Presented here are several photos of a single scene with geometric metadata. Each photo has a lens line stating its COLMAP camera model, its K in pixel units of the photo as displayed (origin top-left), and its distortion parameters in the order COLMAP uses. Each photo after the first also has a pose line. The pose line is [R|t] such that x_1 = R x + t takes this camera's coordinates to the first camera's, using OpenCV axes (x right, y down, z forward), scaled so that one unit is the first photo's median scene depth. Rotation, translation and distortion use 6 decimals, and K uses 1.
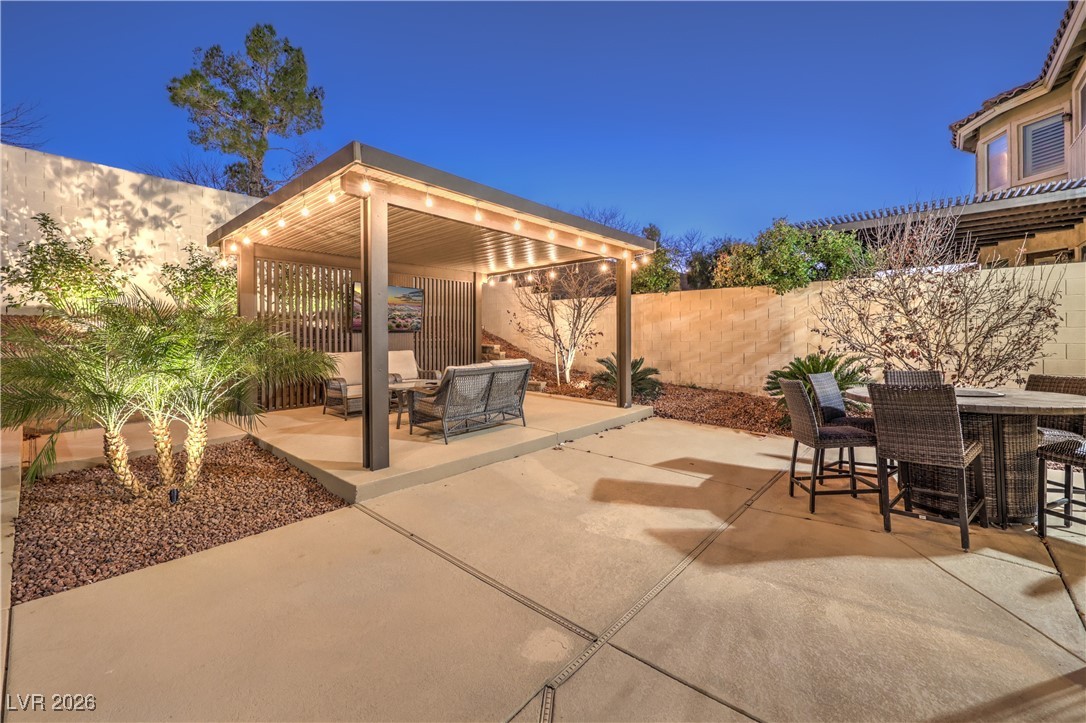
lens RADIAL K [[439.3, 0, 543.2], [0, 439.3, 334.7], [0, 0, 1]] dist [0.002146, 0.000265]
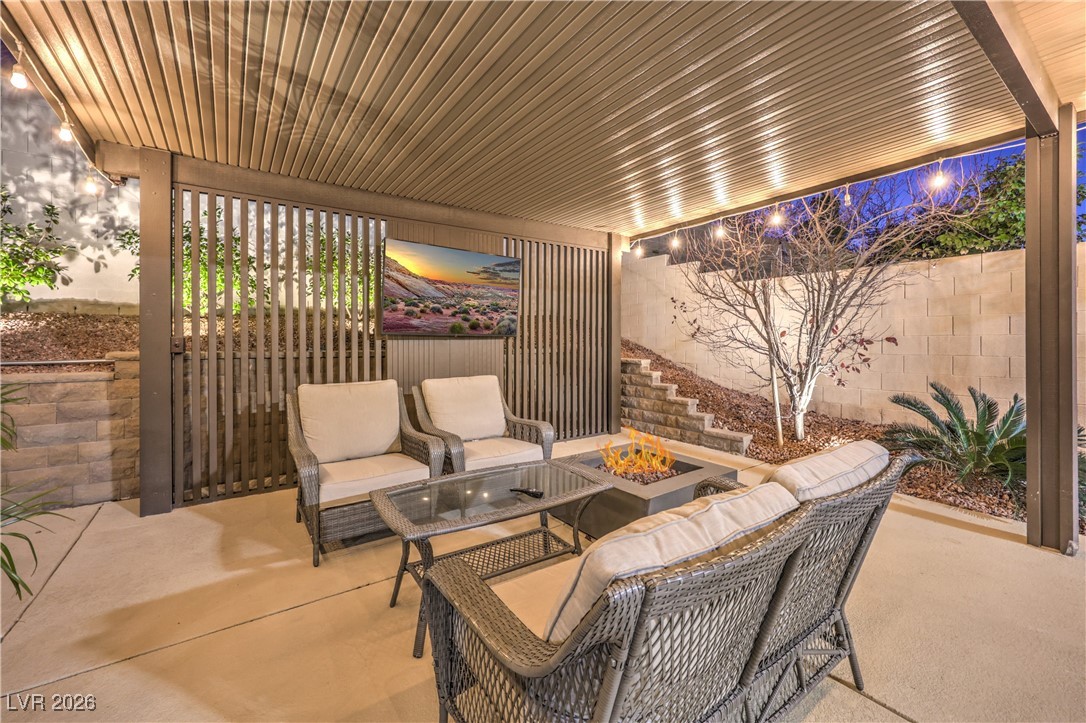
lens RADIAL K [[446.9, 0, 545.5], [0, 446.9, 346.5], [0, 0, 1]] dist [-0.001210, -0.000259]
pose [[0.971156, 0.004030, -0.238411, -0.111164], [-0.000396, 0.999883, 0.015287, -0.003758], [0.238445, -0.014752, 0.971044, 0.470106]]
